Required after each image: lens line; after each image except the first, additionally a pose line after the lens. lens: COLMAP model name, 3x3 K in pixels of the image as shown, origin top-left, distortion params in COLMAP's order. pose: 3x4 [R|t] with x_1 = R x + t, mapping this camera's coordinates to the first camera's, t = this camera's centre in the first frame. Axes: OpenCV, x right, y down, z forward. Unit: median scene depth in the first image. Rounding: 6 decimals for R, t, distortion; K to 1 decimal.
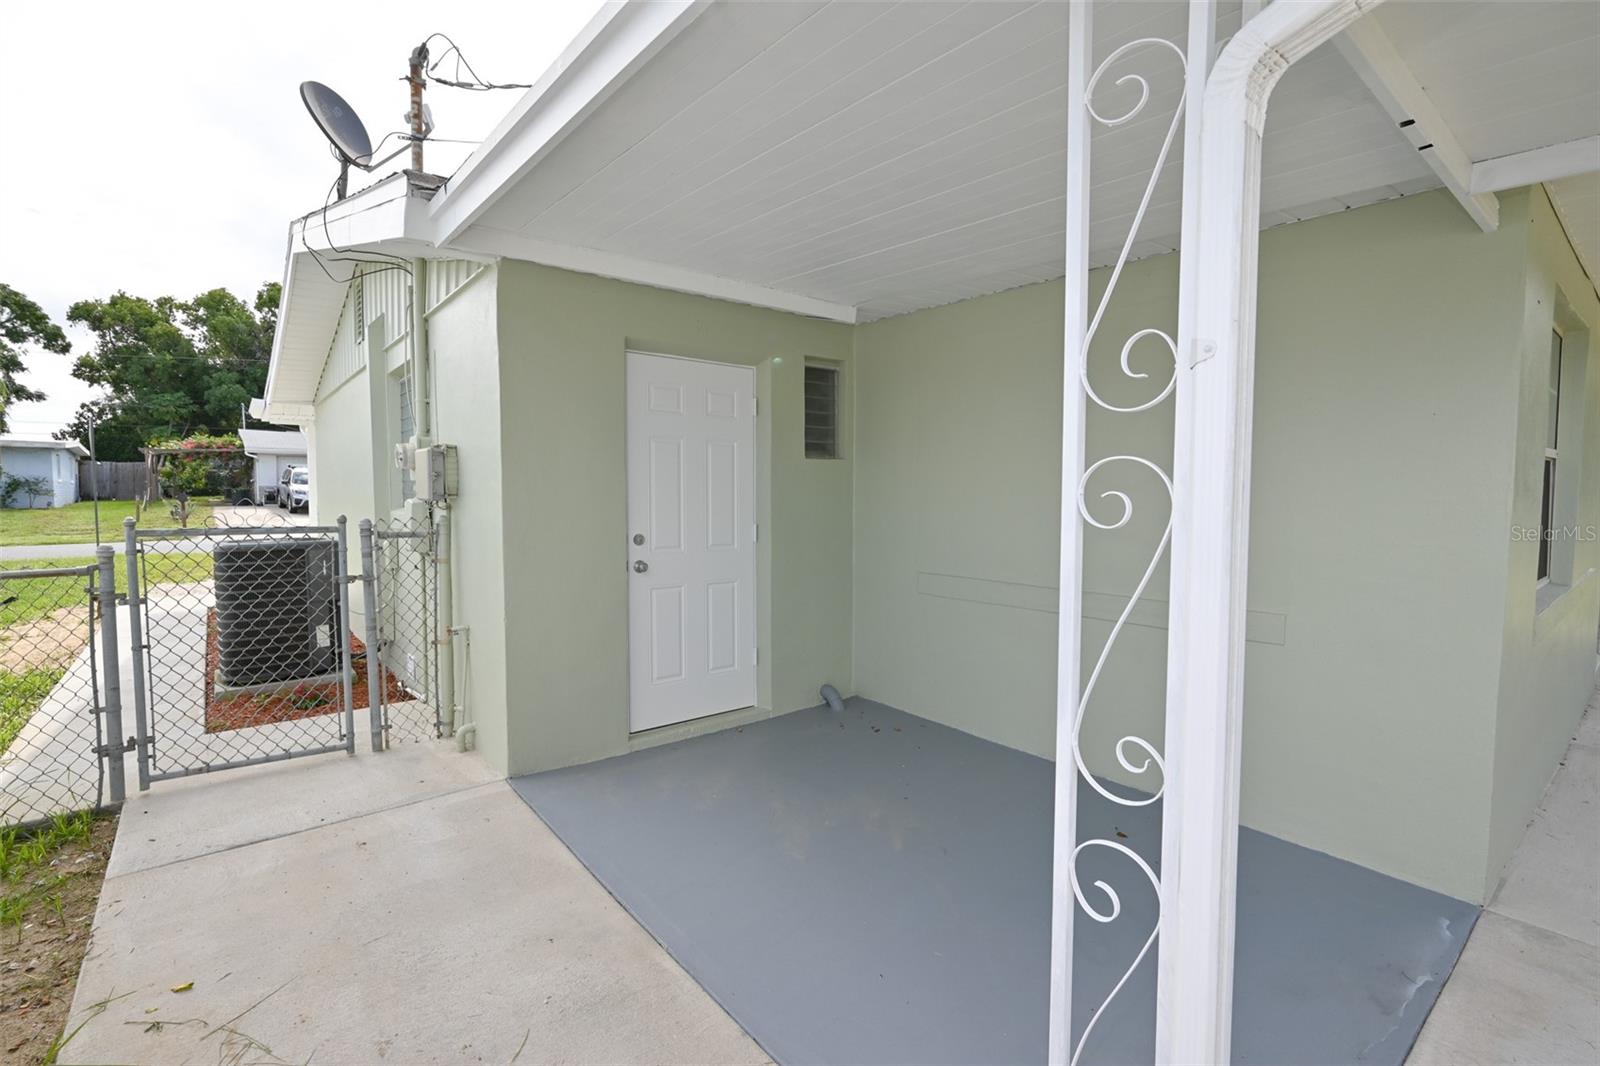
lens RADIAL K [[729.2, 0, 804.6], [0, 729.2, 531.4], [0, 0, 1]] dist [-0.001365, -0.000692]
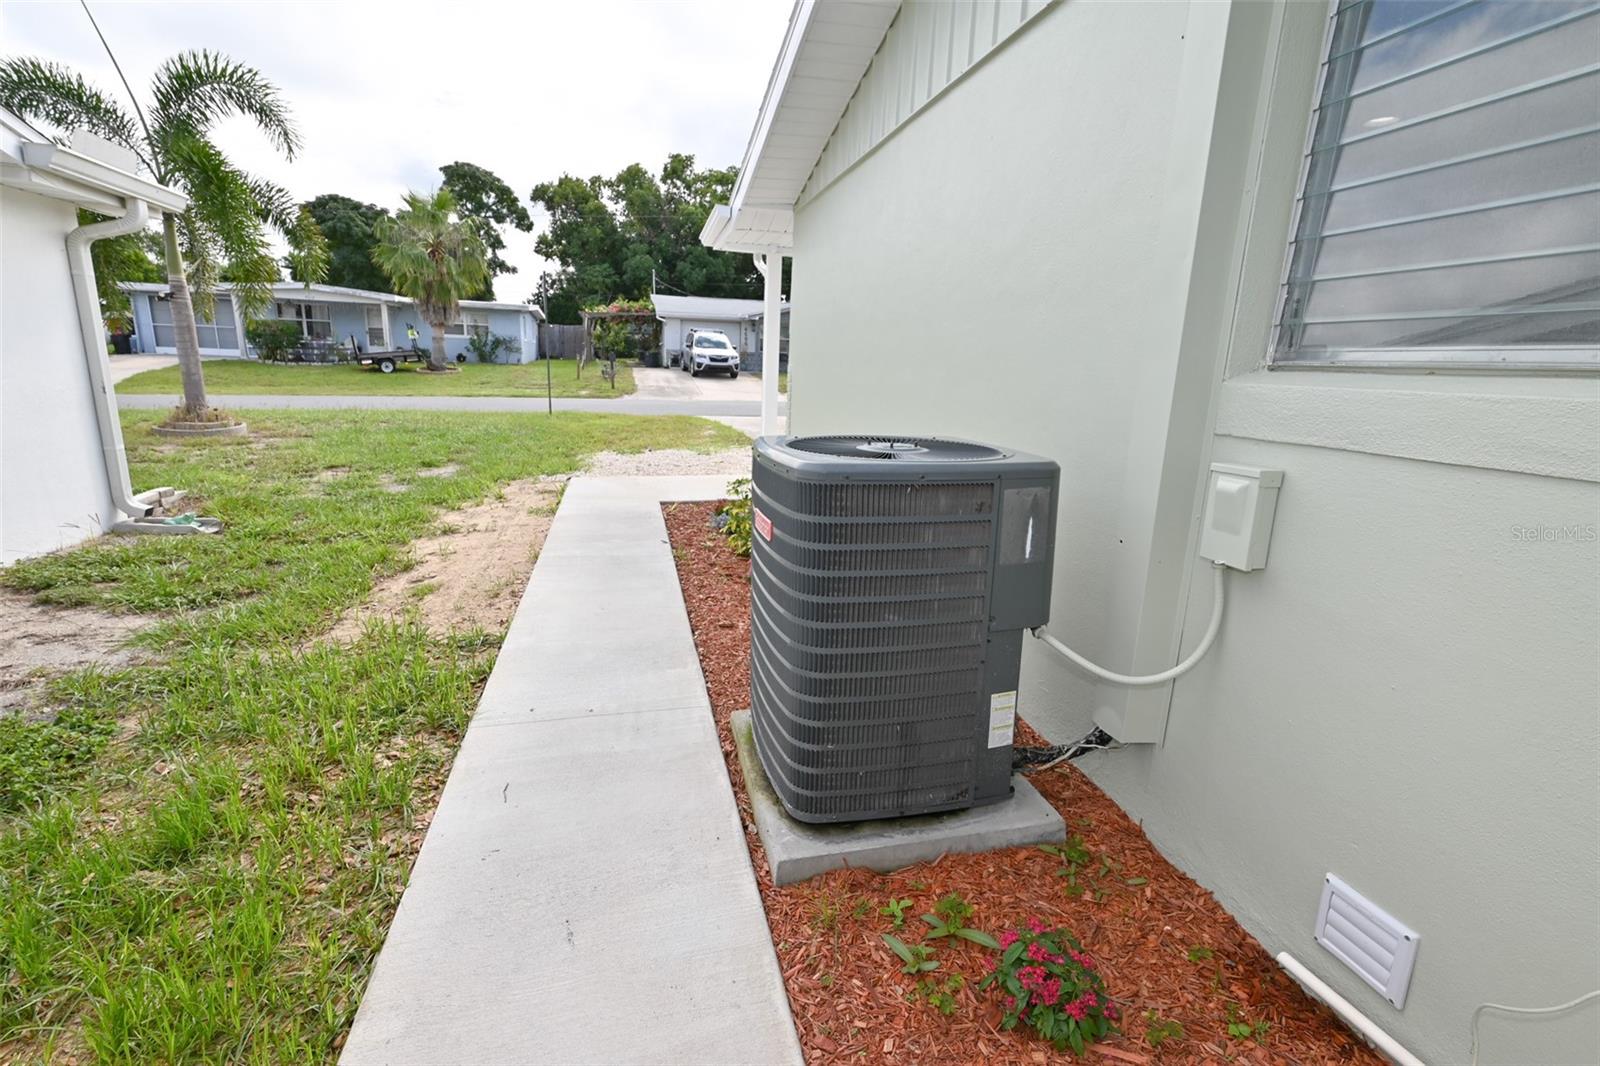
lens RADIAL K [[721.4, 0, 796.0], [0, 721.4, 530.1], [0, 0, 1]] dist [-0.000139, 0.000207]
pose [[0.898986, 0.127604, -0.418976, -0.078244], [-0.055927, 0.982231, 0.179148, -0.001686], [0.434391, -0.137620, 0.890149, 0.082441]]
